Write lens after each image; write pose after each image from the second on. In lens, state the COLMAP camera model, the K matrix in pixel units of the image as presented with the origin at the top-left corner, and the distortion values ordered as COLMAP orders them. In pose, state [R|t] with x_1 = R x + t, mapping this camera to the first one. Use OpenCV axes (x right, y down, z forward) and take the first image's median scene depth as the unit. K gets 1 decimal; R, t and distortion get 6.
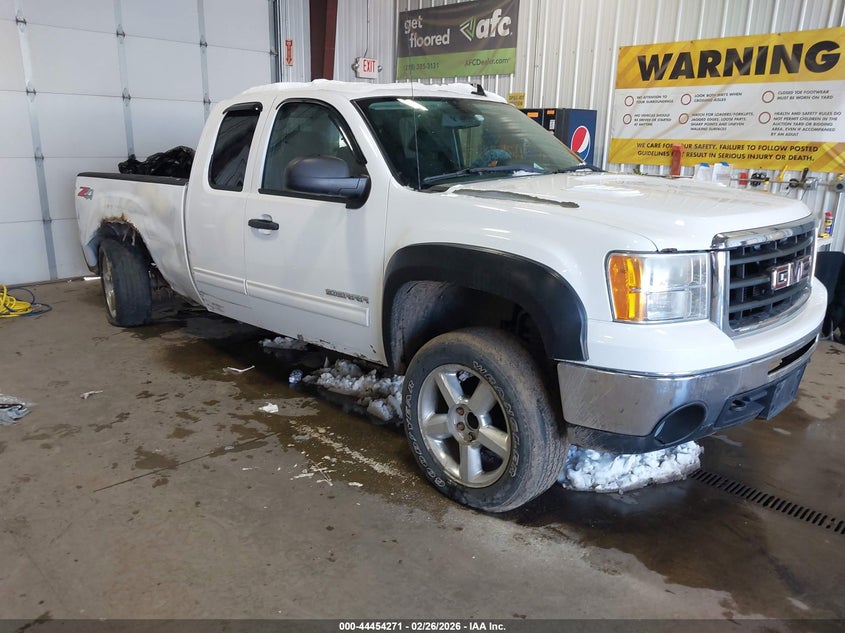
lens RADIAL K [[655.5, 0, 425.5], [0, 655.5, 317.7], [0, 0, 1]] dist [0.000945, -0.001056]
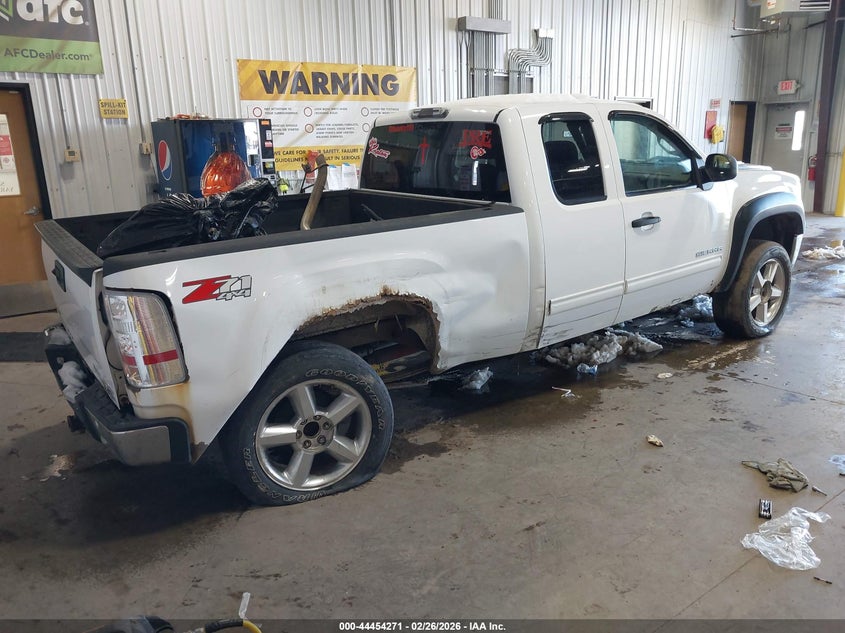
lens RADIAL K [[655.5, 0, 425.5], [0, 655.5, 317.7], [0, 0, 1]] dist [0.000945, -0.001056]
pose [[0.169356, -0.278754, 0.945312, -0.788445], [0.292905, 0.930064, 0.221783, -0.193666], [-0.941024, 0.239326, 0.239160, 0.623360]]
